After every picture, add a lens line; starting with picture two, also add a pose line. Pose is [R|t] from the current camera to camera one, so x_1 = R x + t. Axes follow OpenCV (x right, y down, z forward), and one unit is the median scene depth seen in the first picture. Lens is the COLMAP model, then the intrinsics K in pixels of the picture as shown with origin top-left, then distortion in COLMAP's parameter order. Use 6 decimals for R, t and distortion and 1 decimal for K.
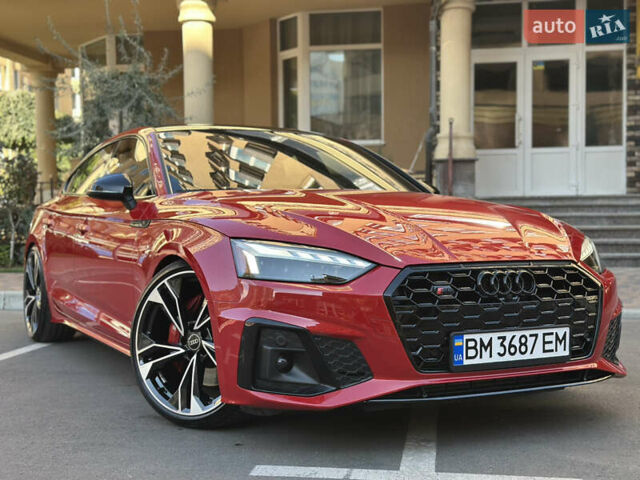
lens RADIAL K [[897.6, 0, 320.0], [0, 897.6, 240.0], [0, 0, 1]] dist [0.136670, -0.045366]
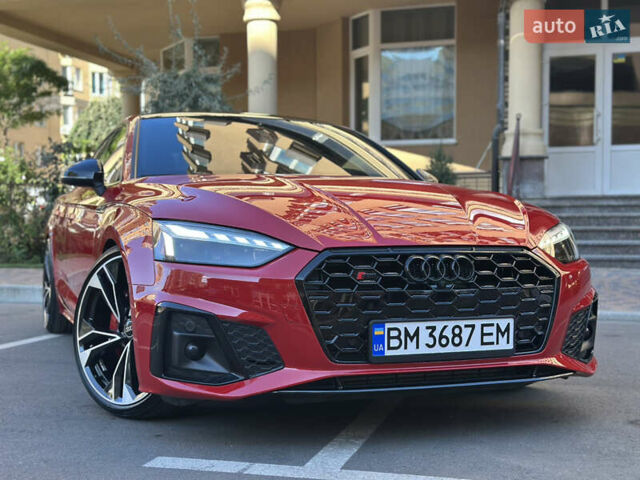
lens RADIAL K [[897.6, 0, 320.0], [0, 897.6, 240.0], [0, 0, 1]] dist [0.136670, -0.045366]
pose [[0.992835, 0.006809, -0.119300, 0.192030], [-0.007548, 0.999955, -0.005742, 0.023943], [0.119256, 0.006602, 0.992842, 0.069352]]
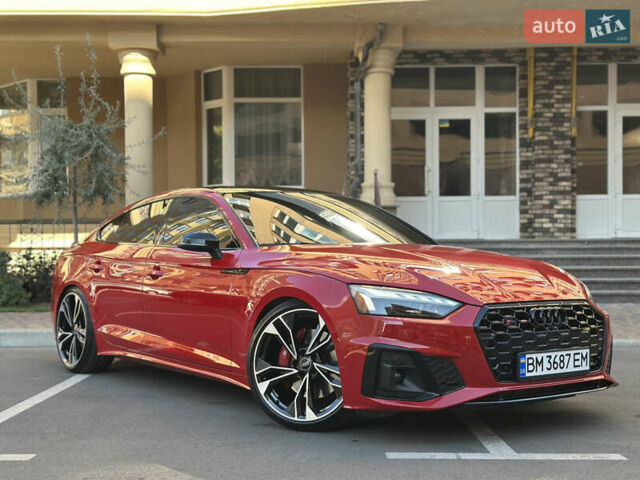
lens RADIAL K [[897.6, 0, 320.0], [0, 897.6, 240.0], [0, 0, 1]] dist [0.136670, -0.045366]
pose [[0.988058, 0.004849, 0.154005, -0.344633], [0.001340, 0.999196, -0.040062, -0.013542], [-0.154075, 0.039790, 0.987258, -0.303482]]
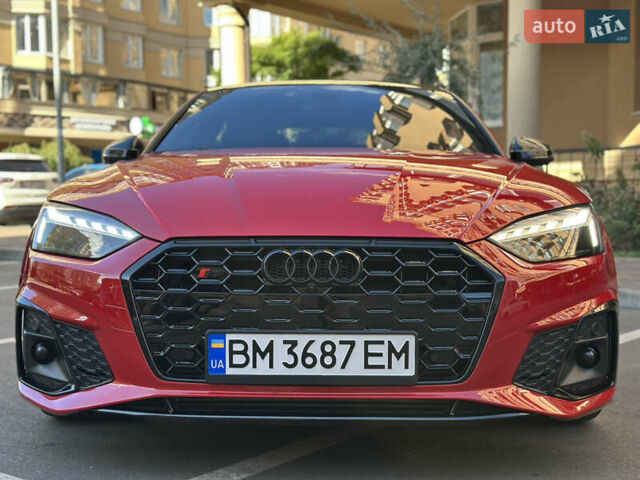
lens RADIAL K [[897.6, 0, 320.0], [0, 897.6, 240.0], [0, 0, 1]] dist [0.136670, -0.045366]
pose [[0.871313, 0.028630, -0.489892, 0.553766], [-0.018010, 0.999490, 0.026381, 0.007155], [0.490397, -0.014163, 0.871384, 0.377257]]
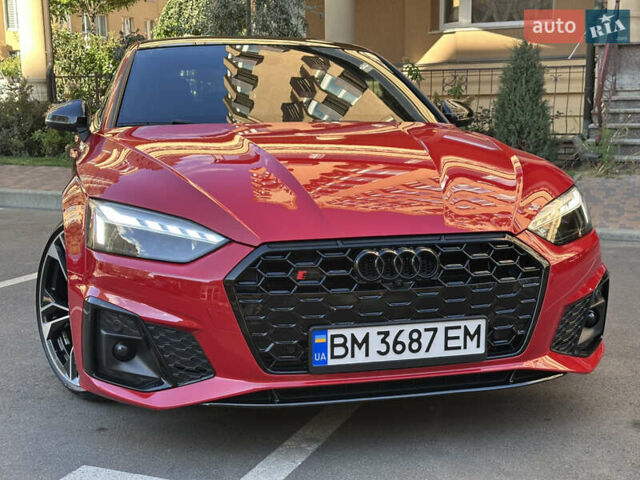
lens RADIAL K [[897.6, 0, 320.0], [0, 897.6, 240.0], [0, 0, 1]] dist [0.136670, -0.045366]
pose [[0.969673, 0.037144, -0.241569, 0.328194], [-0.003649, 0.990474, 0.137651, -0.083112], [0.244380, -0.132595, 0.960571, 0.214718]]
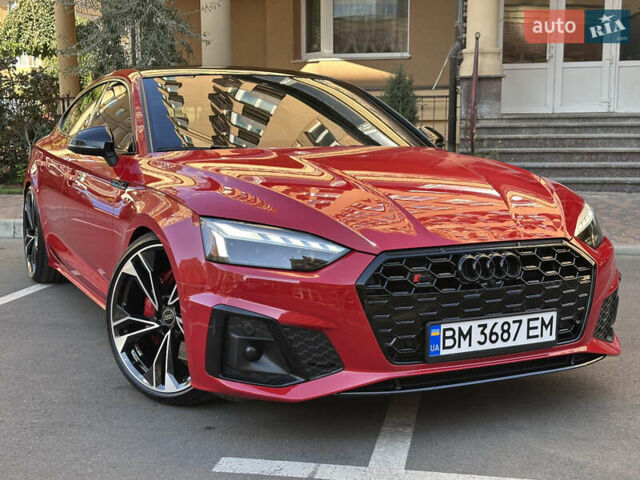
lens RADIAL K [[897.6, 0, 320.0], [0, 897.6, 240.0], [0, 0, 1]] dist [0.136670, -0.045366]
pose [[0.999251, 0.008149, -0.037834, 0.063650], [-0.003912, 0.993843, 0.110726, -0.083377], [0.038503, -0.110495, 0.993131, 0.058655]]
